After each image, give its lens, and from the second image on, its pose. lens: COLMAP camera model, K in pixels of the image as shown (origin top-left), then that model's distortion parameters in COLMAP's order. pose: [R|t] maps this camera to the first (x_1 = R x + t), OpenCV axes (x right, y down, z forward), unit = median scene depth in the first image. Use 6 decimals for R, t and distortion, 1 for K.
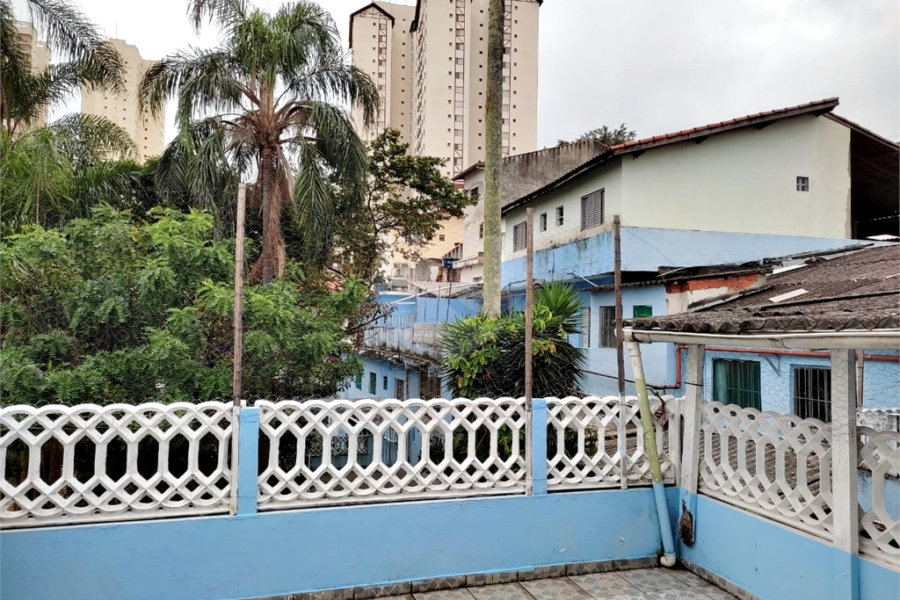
lens RADIAL K [[660.6, 0, 449.4], [0, 660.6, 297.5], [0, 0, 1]] dist [0.065818, -0.074485]
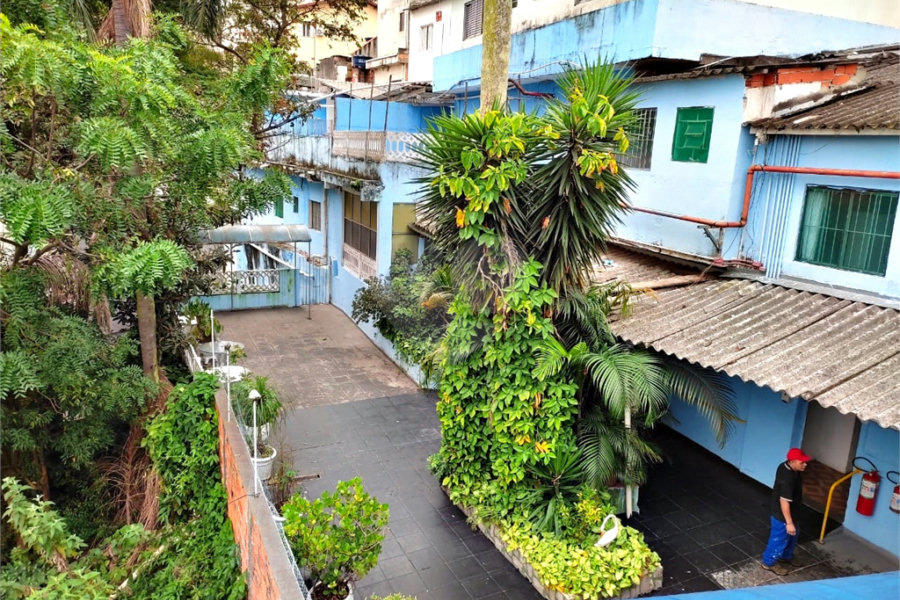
lens RADIAL K [[660.6, 0, 449.4], [0, 660.6, 297.5], [0, 0, 1]] dist [0.065818, -0.074485]
pose [[0.987741, -0.004662, 0.156034, -0.067845], [-0.037311, 0.963532, 0.264979, 0.025573], [-0.151579, -0.267552, 0.951546, 0.277394]]
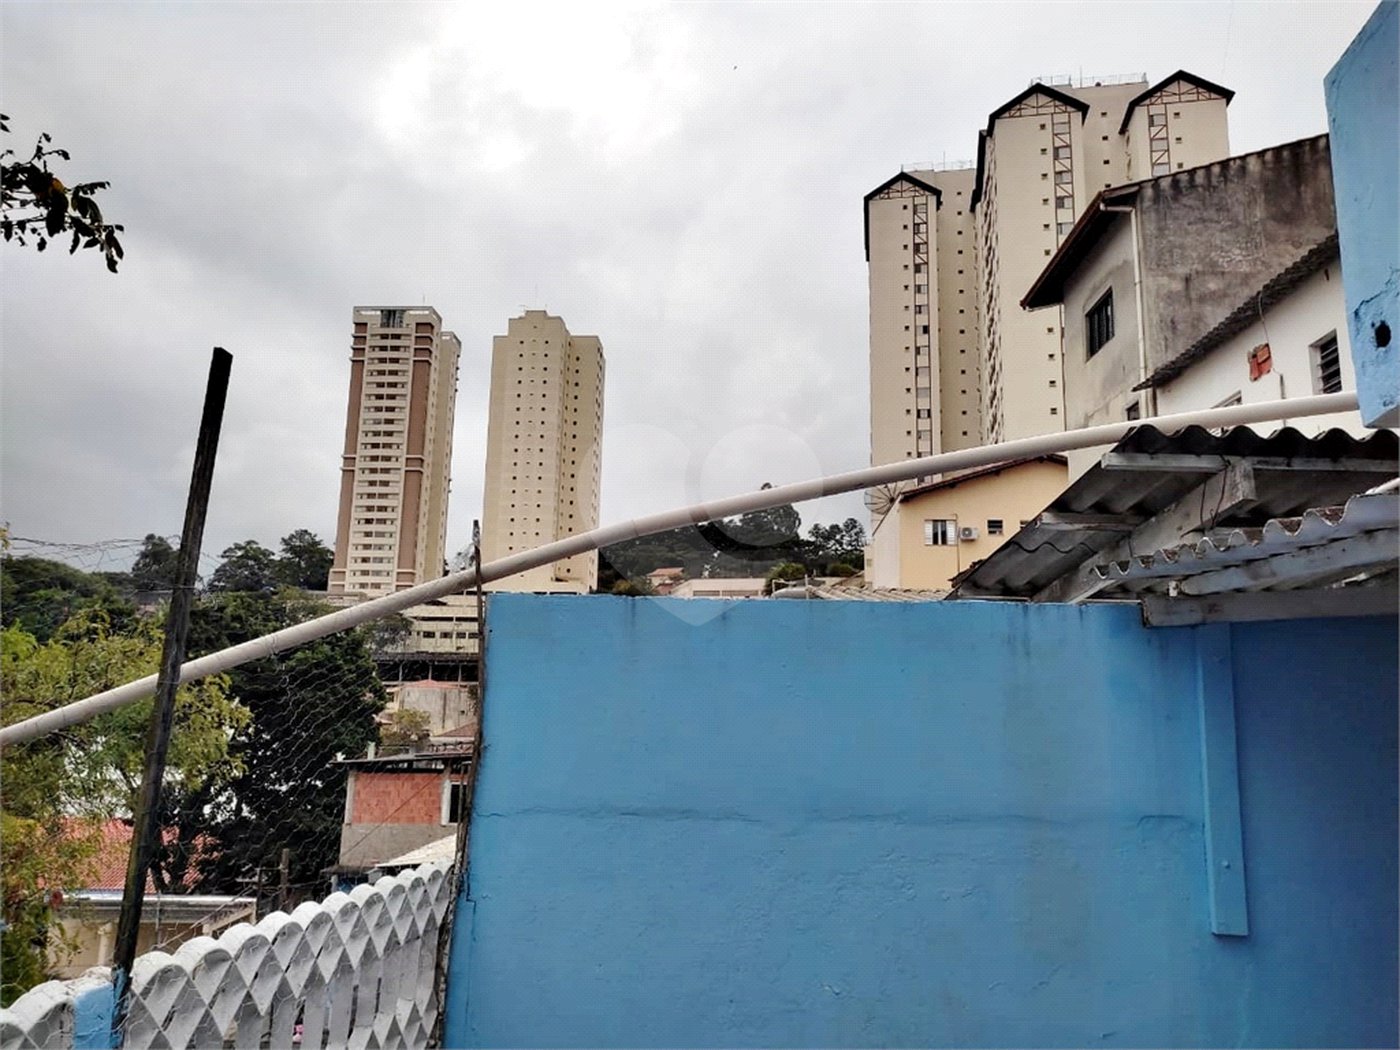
lens RADIAL K [[1064.3, 0, 700.0], [0, 1064.3, 525.0], [0, 0, 1]] dist [0.003905, 0.002194]
pose [[0.942900, -0.055286, -0.328455, 0.057843], [0.001819, 0.986968, -0.160908, 0.030811], [0.333070, 0.151123, 0.930713, 1.429029]]
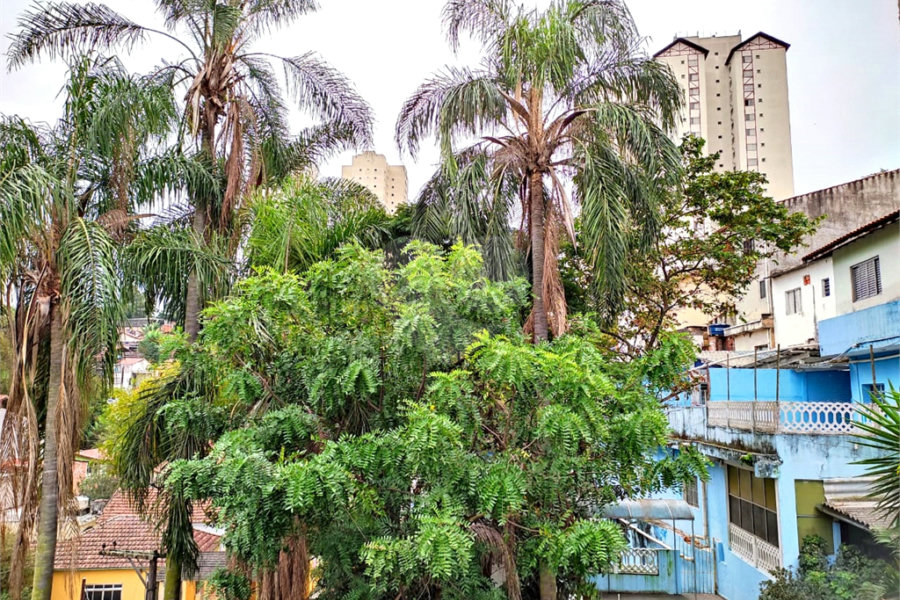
lens RADIAL K [[660.6, 0, 449.4], [0, 660.6, 297.5], [0, 0, 1]] dist [0.065818, -0.074485]
pose [[0.942884, -0.052902, -0.328894, -0.125112], [0.013272, 0.992491, -0.121591, 0.015982], [0.332857, 0.110282, 0.936506, 0.256064]]
